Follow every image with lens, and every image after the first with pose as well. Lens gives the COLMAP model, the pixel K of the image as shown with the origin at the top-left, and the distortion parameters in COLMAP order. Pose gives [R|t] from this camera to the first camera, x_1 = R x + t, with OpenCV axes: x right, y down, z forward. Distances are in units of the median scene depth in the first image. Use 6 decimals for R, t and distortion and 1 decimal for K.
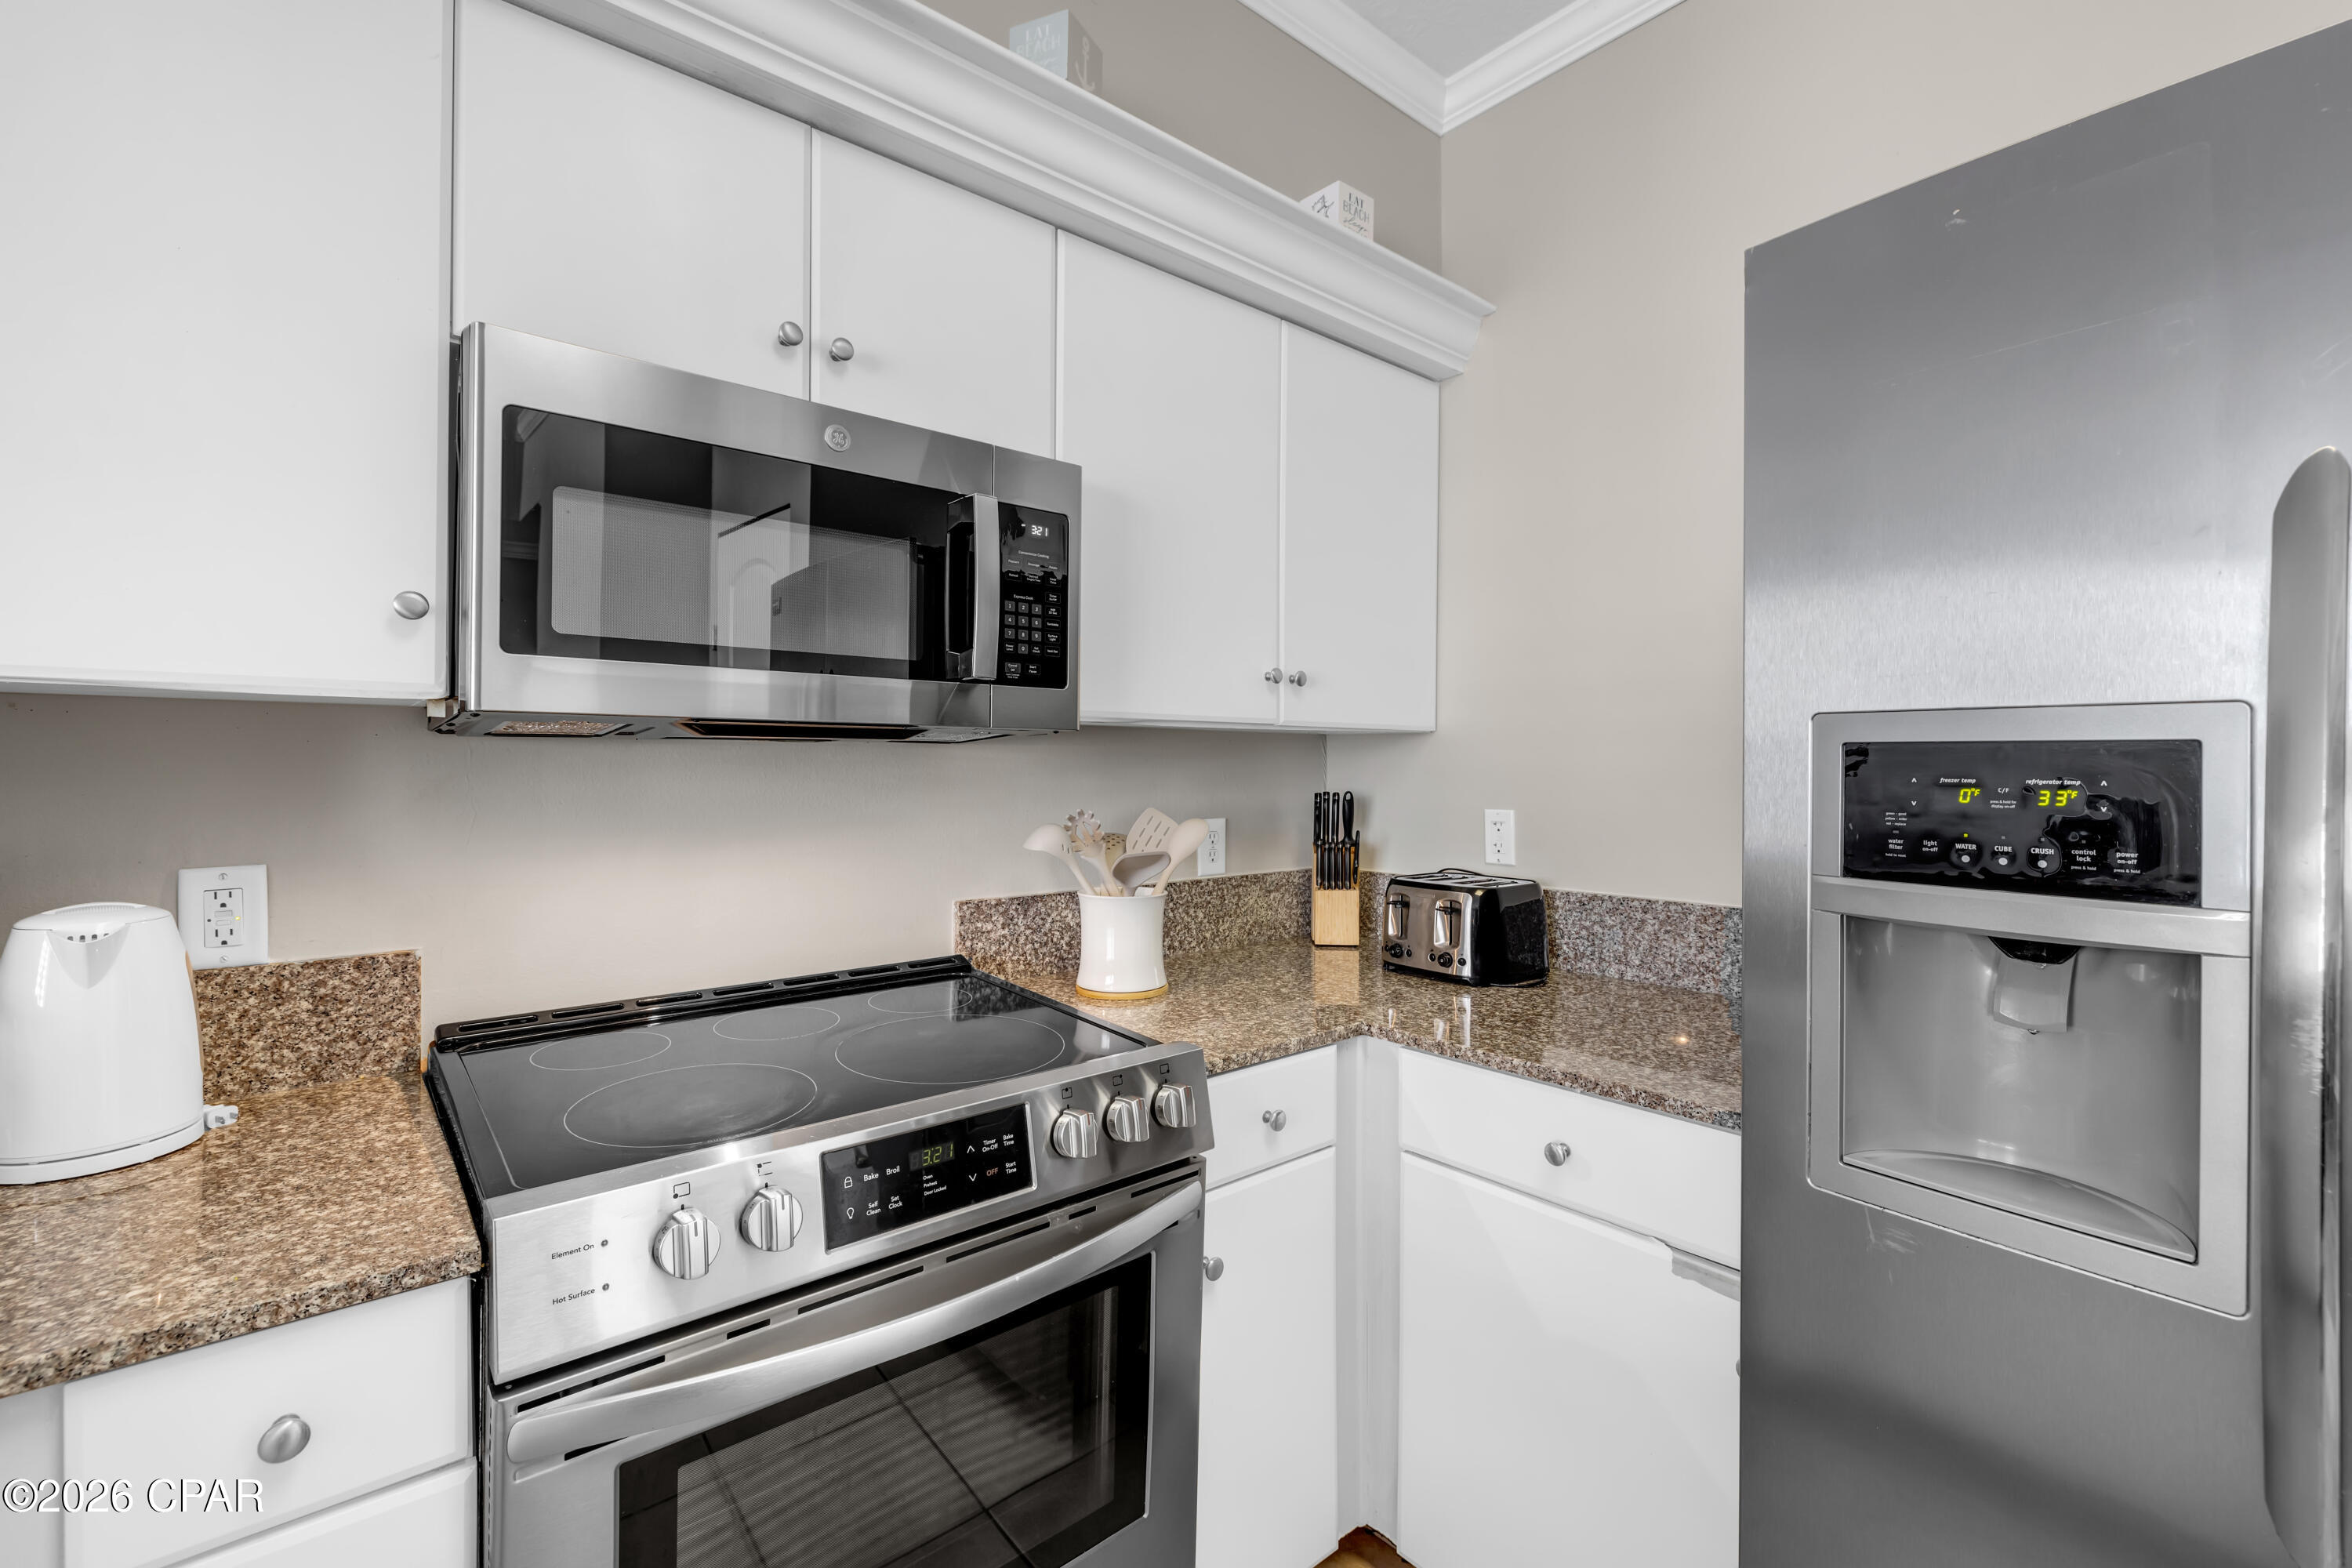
lens RADIAL K [[1014.5, 0, 1181.4], [0, 1014.5, 752.8], [0, 0, 1]] dist [-0.000031, -0.000082]
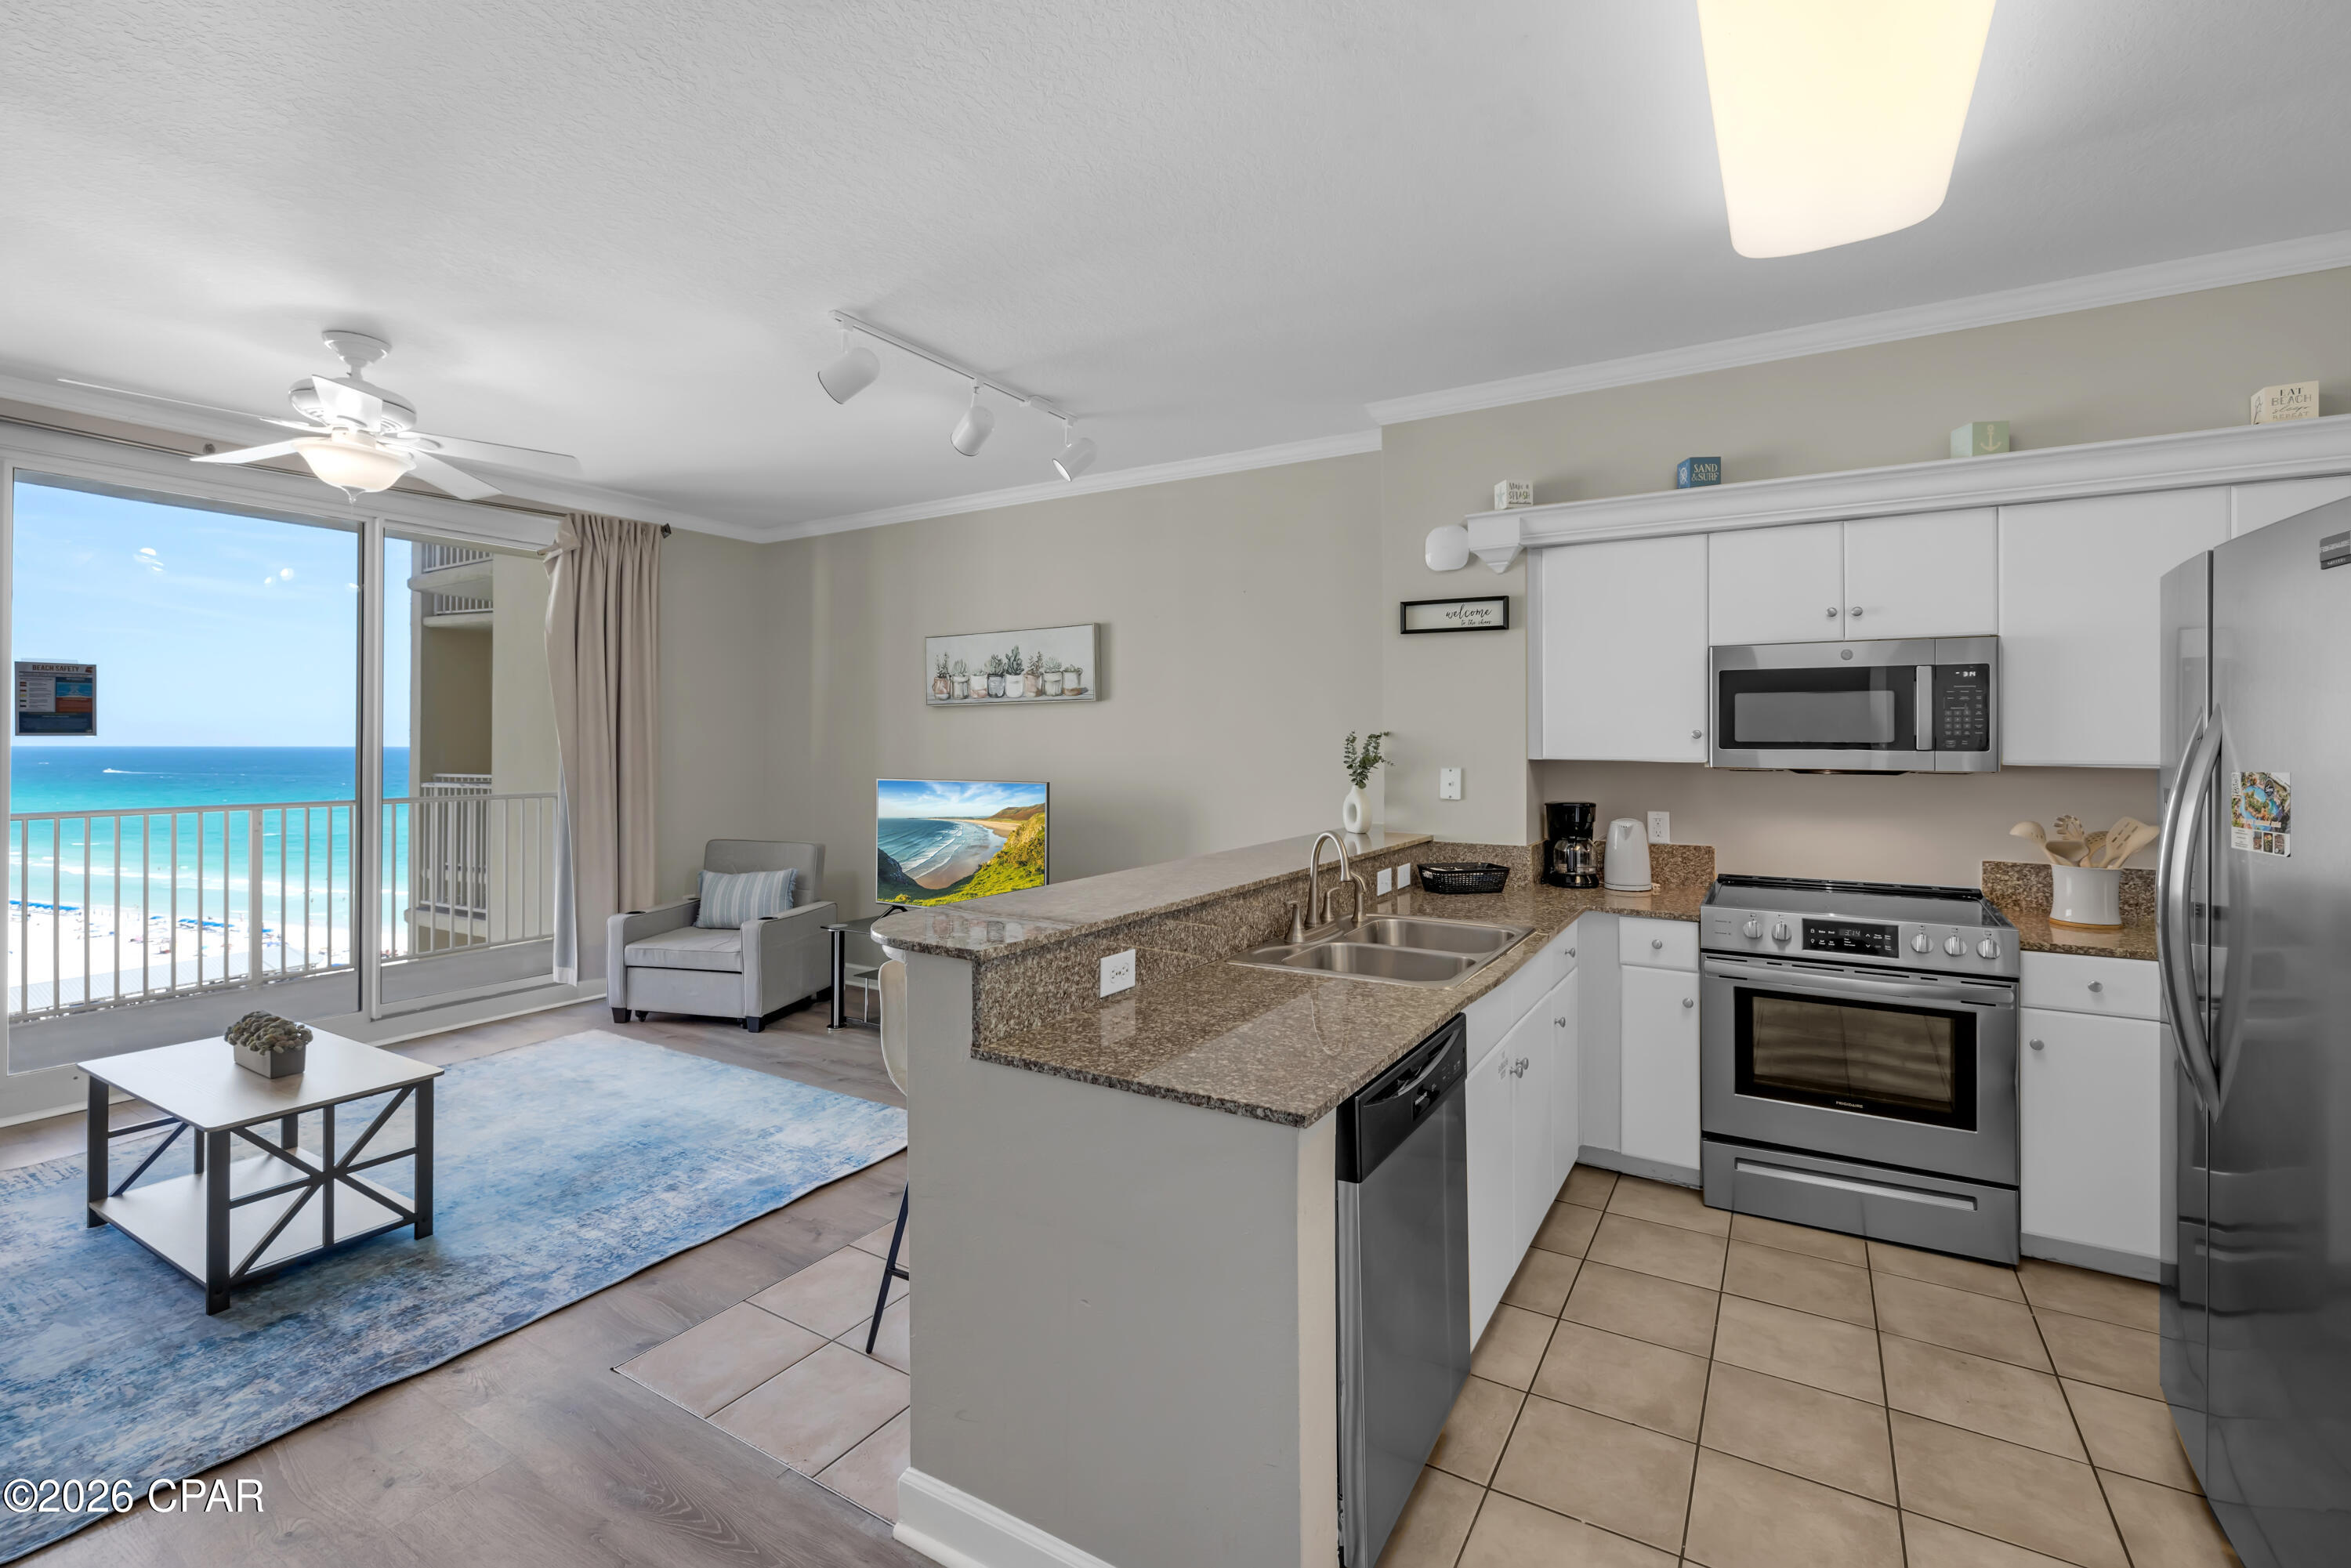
lens RADIAL K [[1027.8, 0, 1183.3], [0, 1027.8, 740.0], [0, 0, 1]] dist [-0.000329, -0.000207]
pose [[0.318893, -0.000700, -0.947790, 1.501376], [0.009041, 0.999956, 0.002304, -0.121157], [0.947747, -0.009304, 0.318886, -1.315360]]
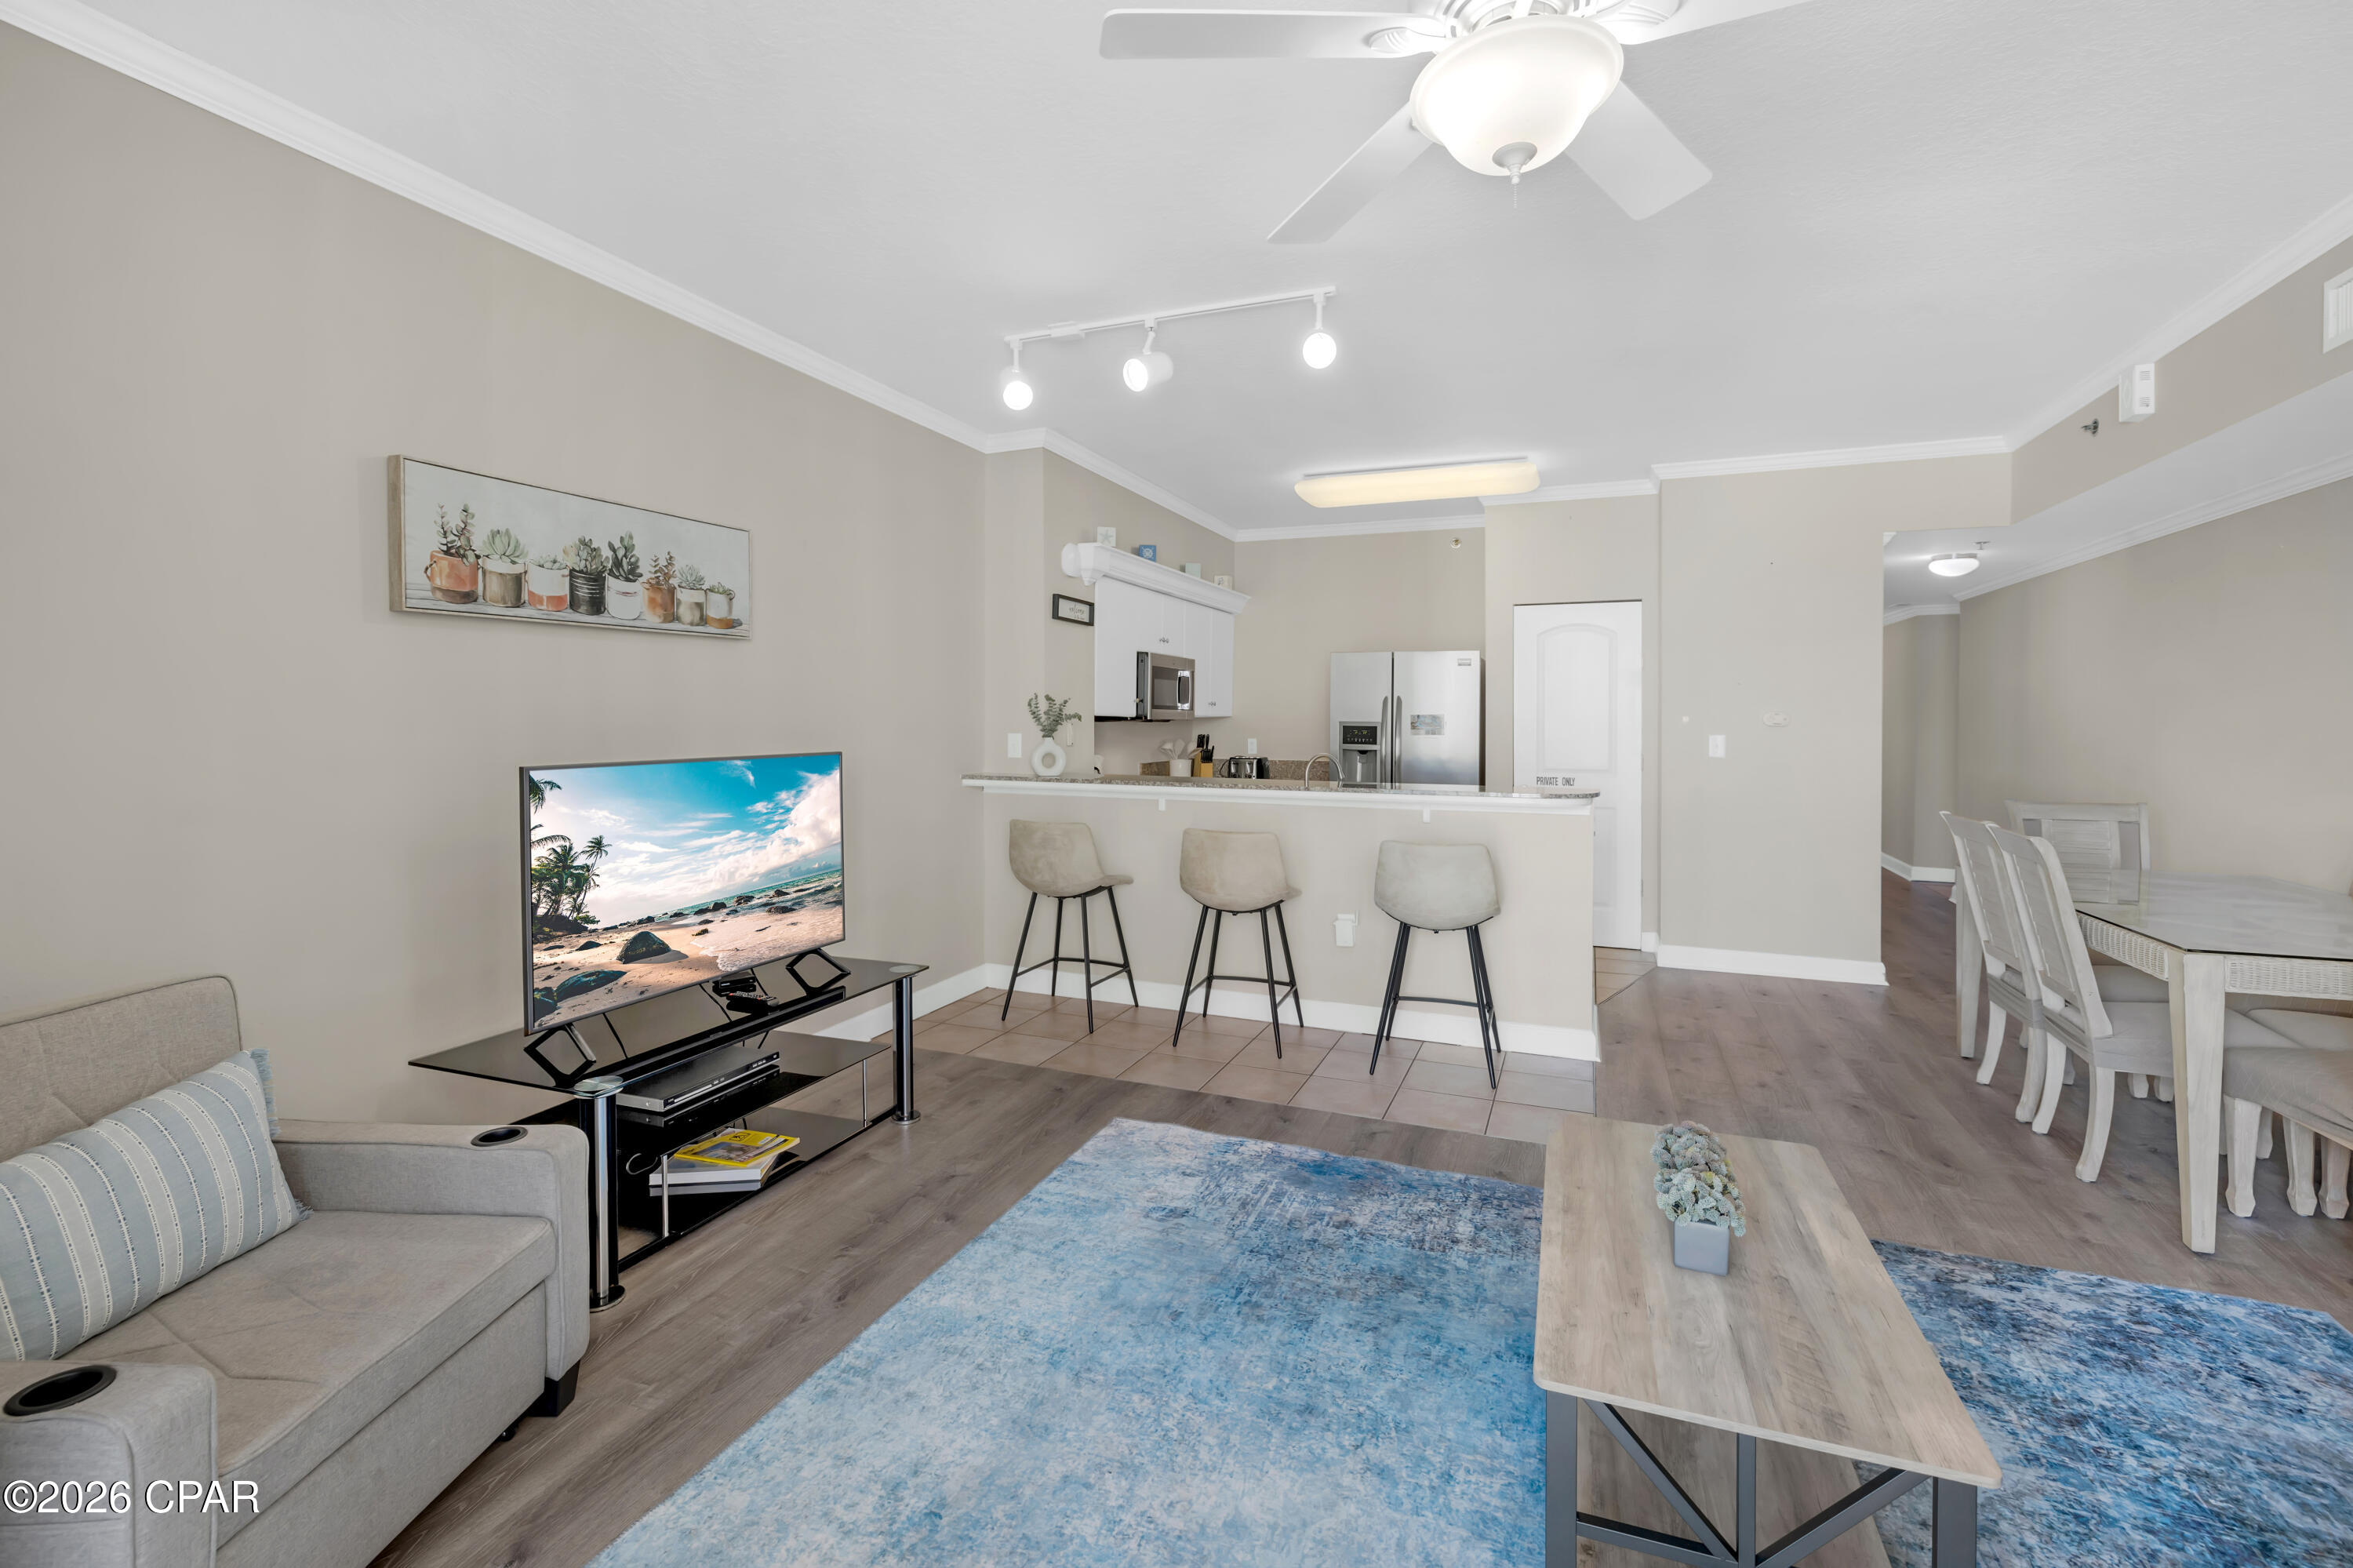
lens RADIAL K [[1035.4, 0, 1176.8], [0, 1035.4, 721.9], [0, 0, 1]] dist [-0.001023, -0.000078]
pose [[0.882992, 0.001559, 0.469385, -2.698843], [-0.009686, 0.999842, 0.014900, -0.092092], [-0.469288, -0.017703, 0.882868, -3.468396]]
